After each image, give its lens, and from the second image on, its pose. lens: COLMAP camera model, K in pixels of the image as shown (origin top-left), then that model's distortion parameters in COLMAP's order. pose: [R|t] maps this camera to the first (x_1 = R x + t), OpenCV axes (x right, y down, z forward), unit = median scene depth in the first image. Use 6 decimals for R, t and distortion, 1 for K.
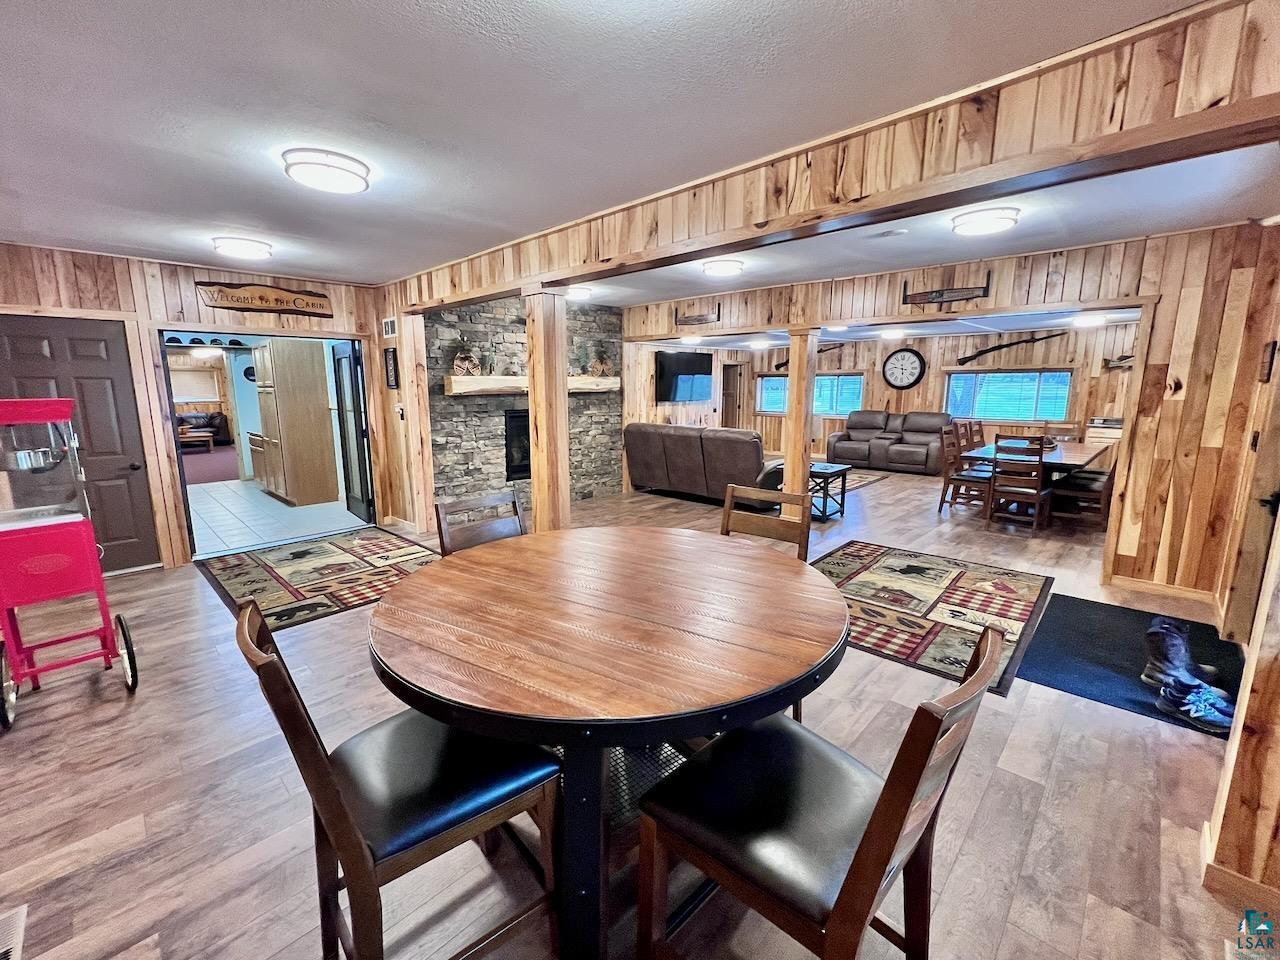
lens RADIAL K [[532.8, 0, 634.3], [0, 532.8, 478.7], [0, 0, 1]] dist [-0.001836, -0.000119]
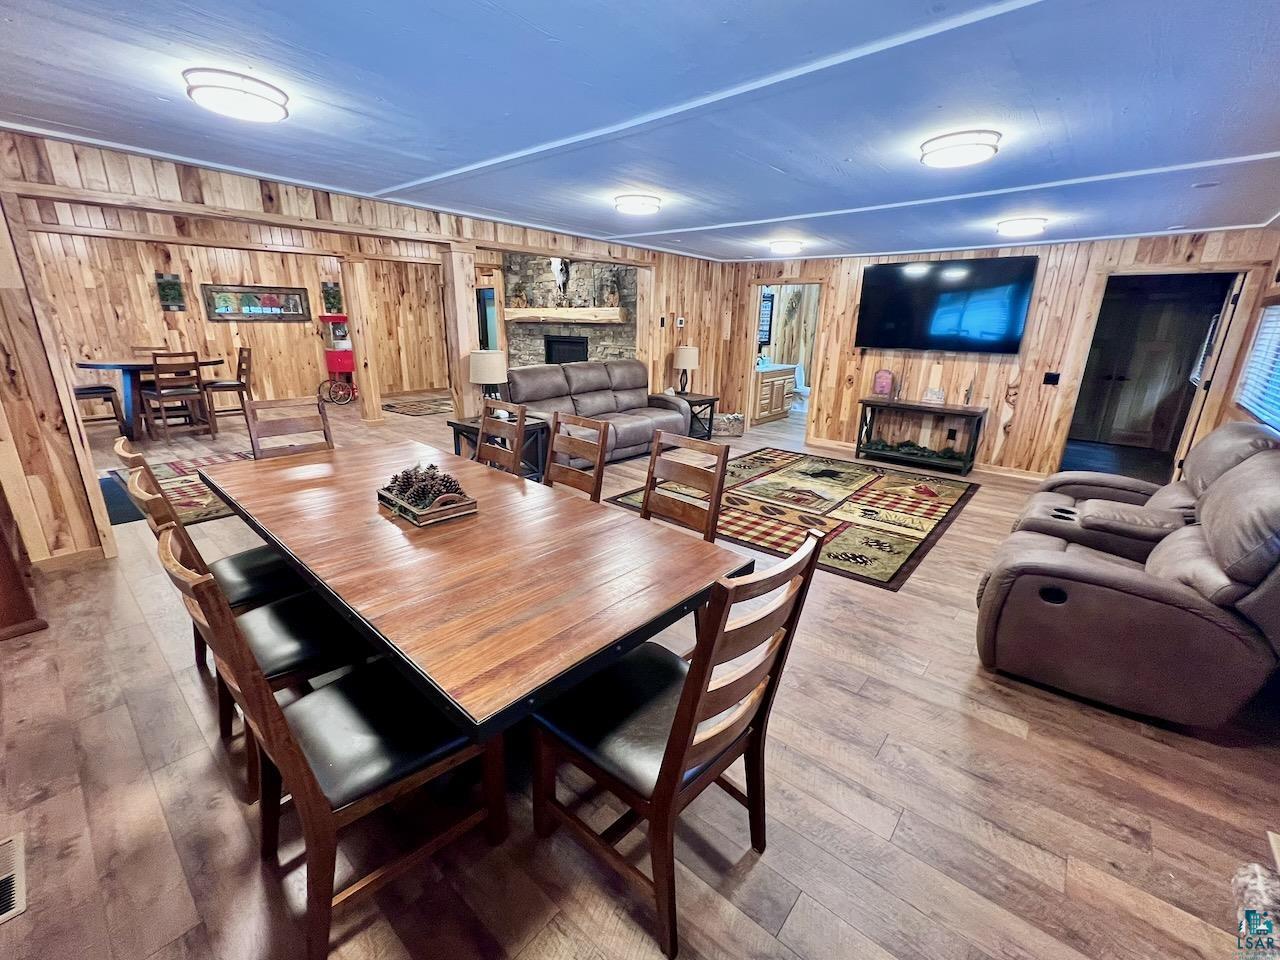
lens RADIAL K [[532.8, 0, 634.3], [0, 532.8, 478.7], [0, 0, 1]] dist [-0.001836, -0.000119]
pose [[0.061045, 0.291284, -0.954687, 1.231095], [-0.188876, 0.942561, 0.275507, -0.215889], [0.980102, 0.163499, 0.112556, 1.226362]]
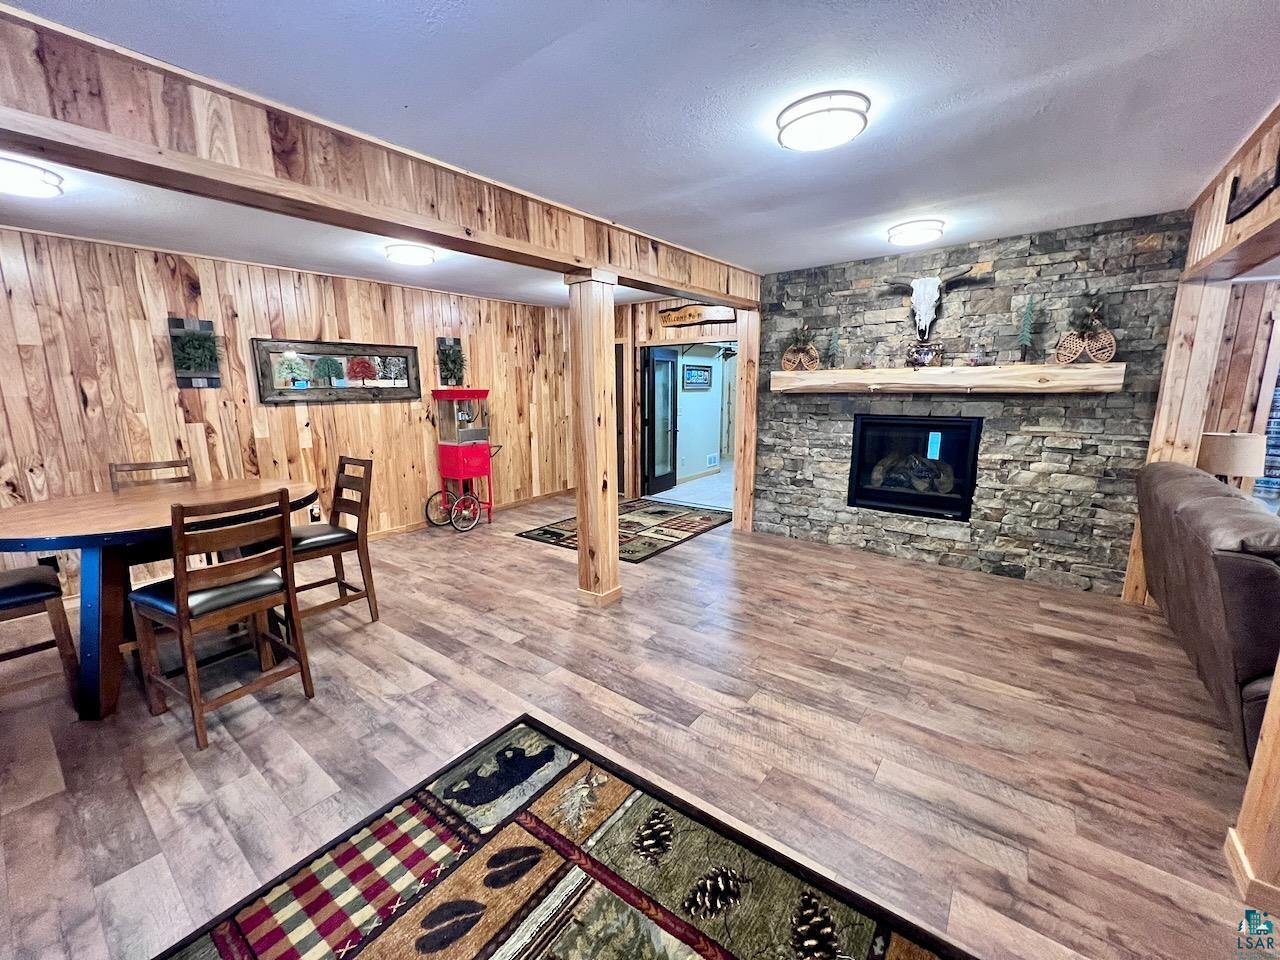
lens RADIAL K [[511.7, 0, 634.2], [0, 511.7, 478.4], [0, 0, 1]] dist [-0.001224, -0.000155]
pose [[0.115982, 0.180947, -0.976630, 0.497479], [-0.166884, 0.972838, 0.160425, -0.112492], [0.979131, 0.144377, 0.143029, 0.647313]]
